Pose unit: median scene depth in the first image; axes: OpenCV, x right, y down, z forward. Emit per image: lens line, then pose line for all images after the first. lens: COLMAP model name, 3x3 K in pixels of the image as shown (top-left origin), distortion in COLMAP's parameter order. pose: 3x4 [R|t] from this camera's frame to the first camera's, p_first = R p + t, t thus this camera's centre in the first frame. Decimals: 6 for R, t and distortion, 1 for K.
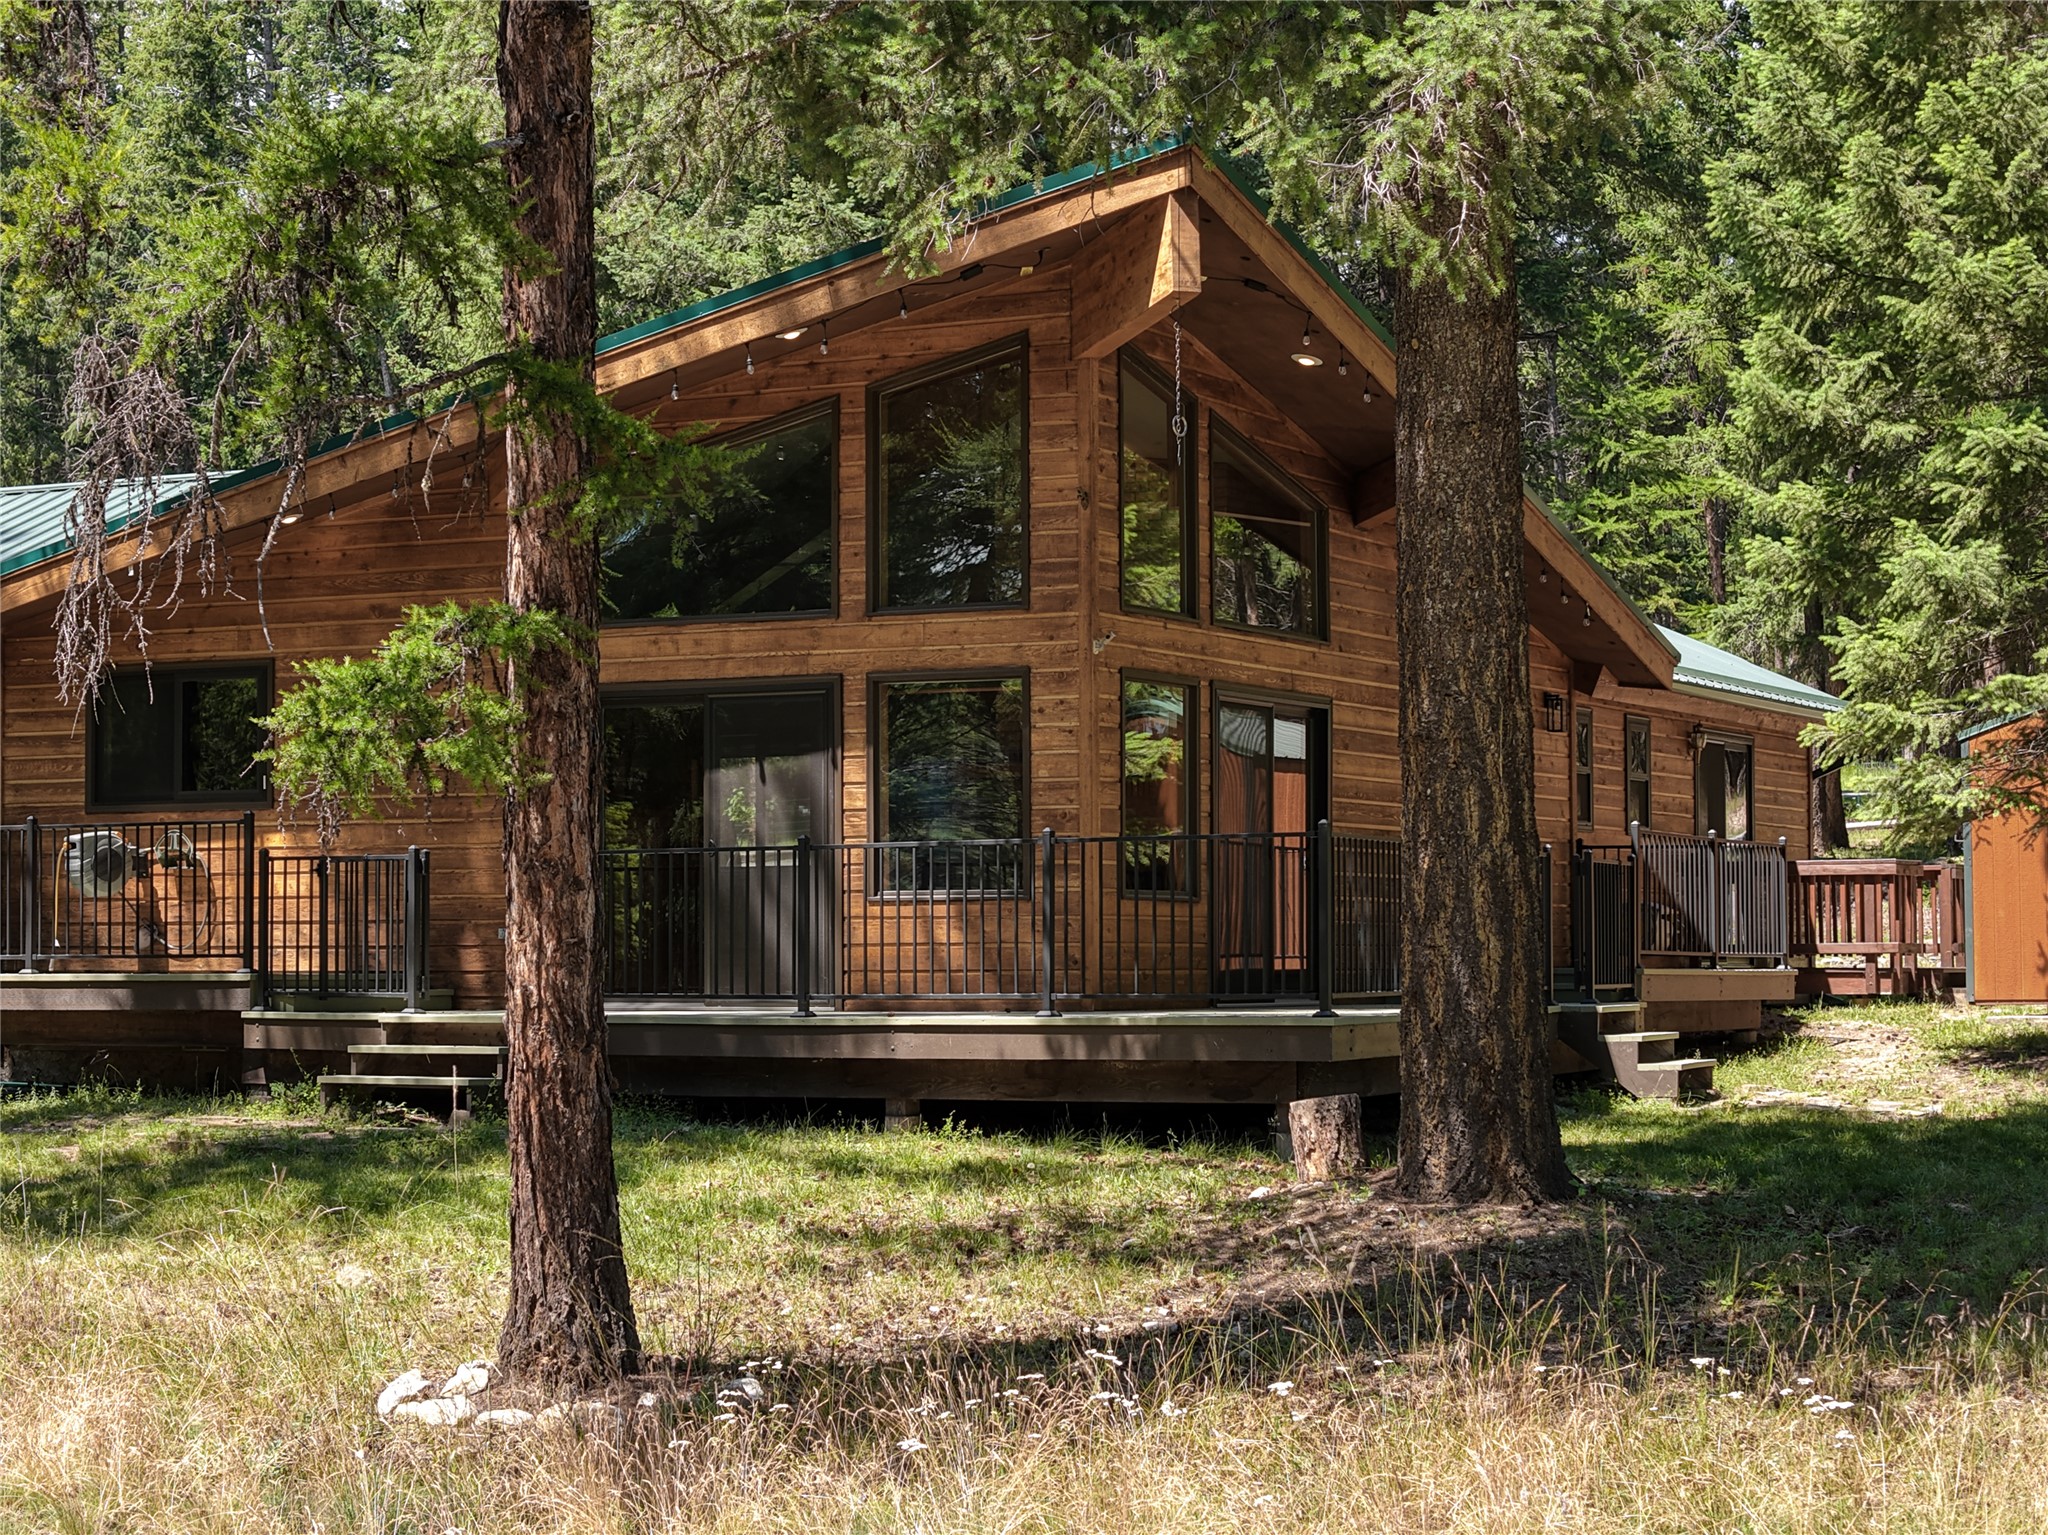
lens RADIAL K [[4223.9, 0, 1024.0], [0, 4223.9, 767.5], [0, 0, 1]] dist [-0.247474, 1.424679]
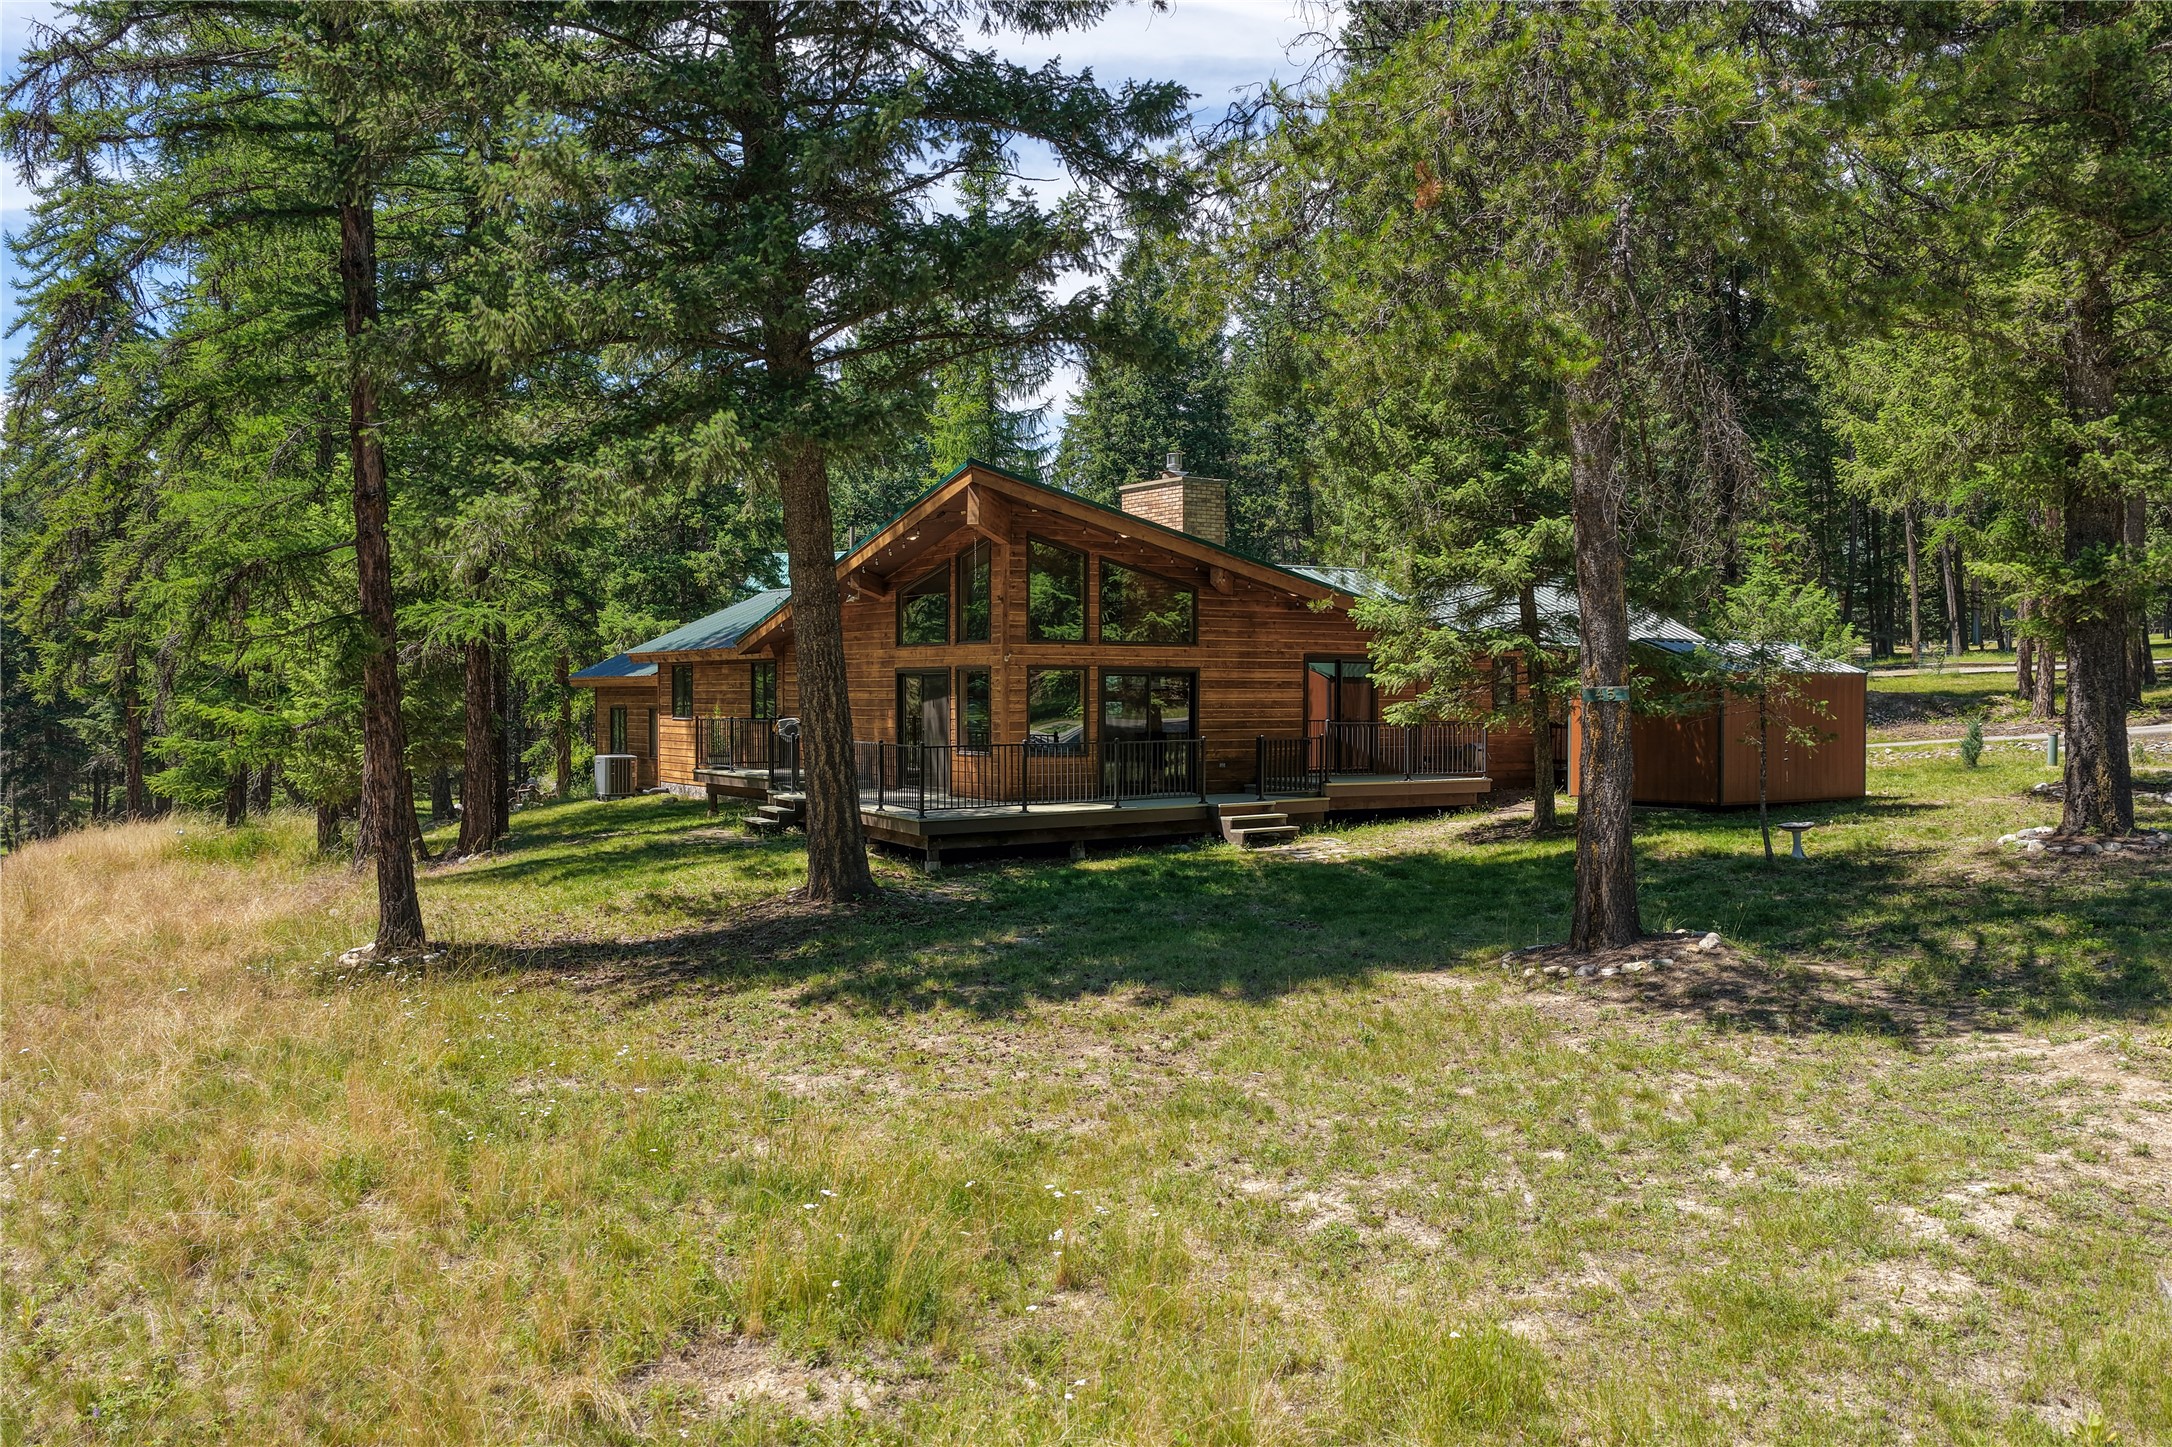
lens RADIAL K [[1794.7, 0, 1080.5], [0, 1794.7, 734.7], [0, 0, 1]] dist [-0.004420, 0.020725]
pose [[0.864736, 0.015889, -0.501975, 0.597579], [0.019963, 0.997622, 0.065966, -0.053015], [0.501830, -0.067064, 0.862363, 0.087041]]
